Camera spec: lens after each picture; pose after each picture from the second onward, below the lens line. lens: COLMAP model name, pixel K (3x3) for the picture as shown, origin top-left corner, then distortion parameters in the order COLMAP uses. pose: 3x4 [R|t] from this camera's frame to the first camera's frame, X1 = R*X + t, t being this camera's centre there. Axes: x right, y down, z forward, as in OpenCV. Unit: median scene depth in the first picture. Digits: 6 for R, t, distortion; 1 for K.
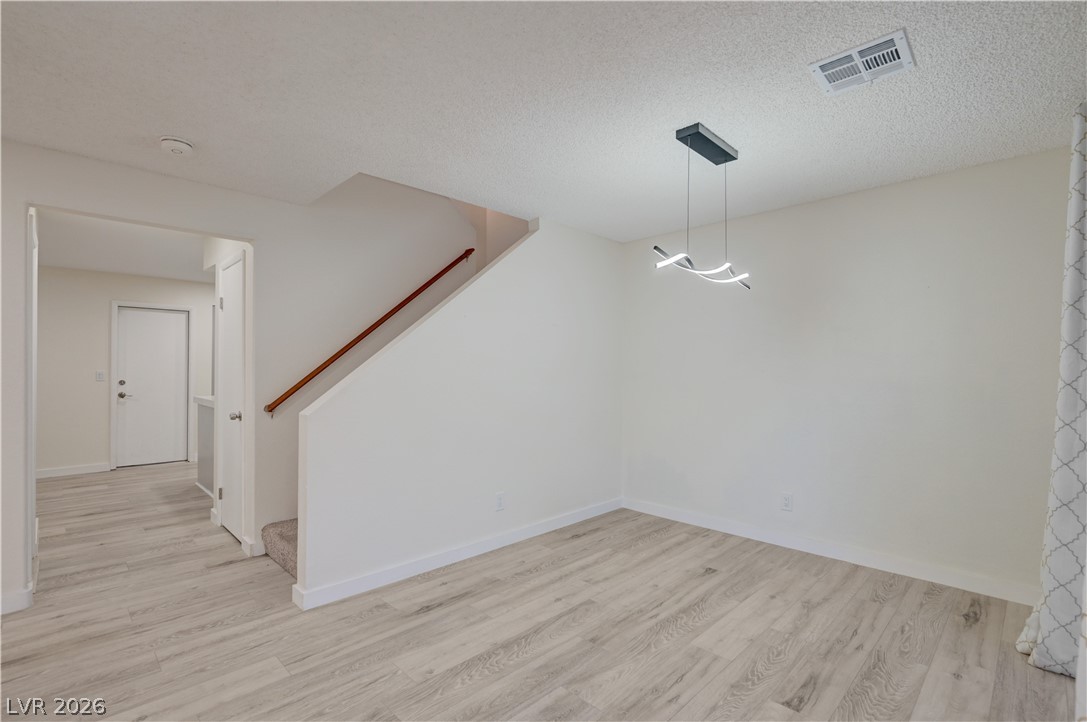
lens RADIAL K [[496.7, 0, 555.5], [0, 496.7, 369.6], [0, 0, 1]] dist [-0.001665, -0.000254]
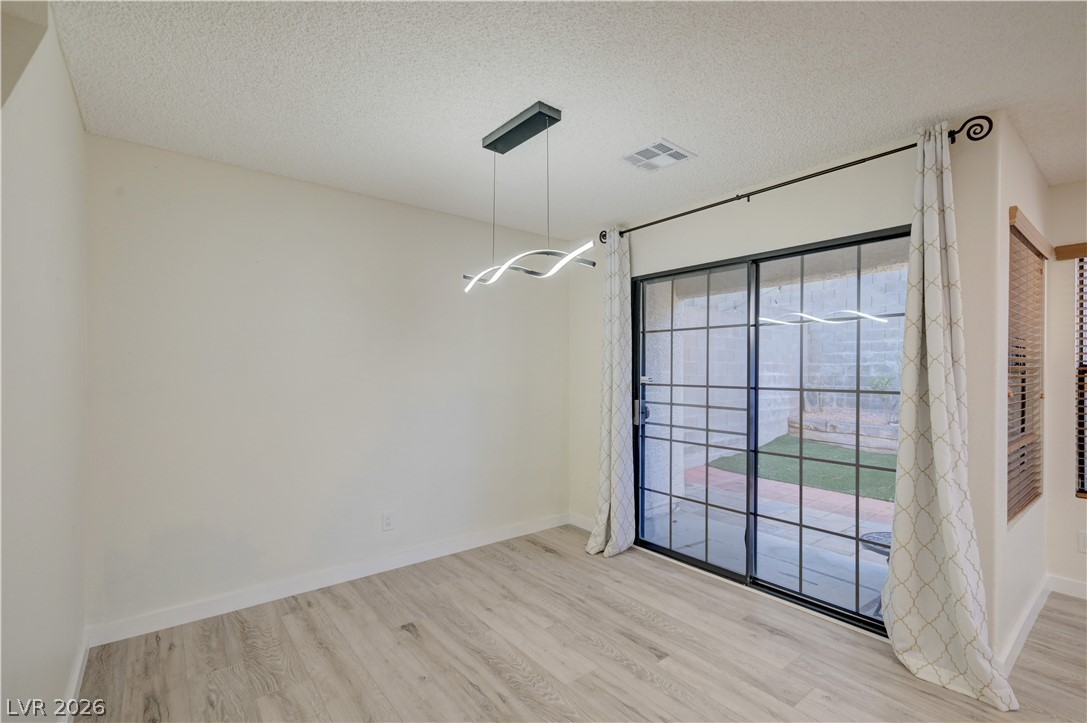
lens RADIAL K [[491.0, 0, 547.2], [0, 491.0, 374.4], [0, 0, 1]] dist [0.004801, 0.000879]
pose [[0.117491, -0.010840, 0.993015, -0.471714], [-0.003892, 0.999928, 0.011376, -0.017989], [-0.993066, -0.005201, 0.117441, 0.712520]]
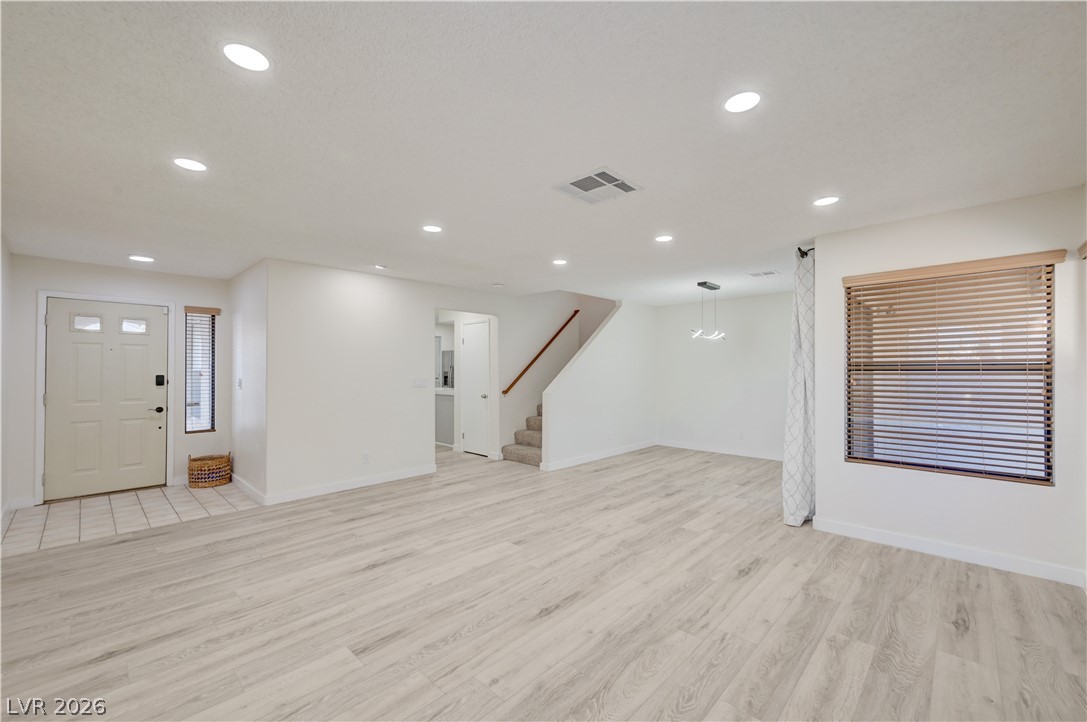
lens RADIAL K [[442.6, 0, 548.7], [0, 442.6, 368.1], [0, 0, 1]] dist [0.002691, -0.000026]
pose [[0.999837, -0.006564, 0.016832, -0.461913], [0.006609, 0.999975, -0.002616, -0.023890], [-0.016815, 0.002727, 0.999855, -1.046843]]
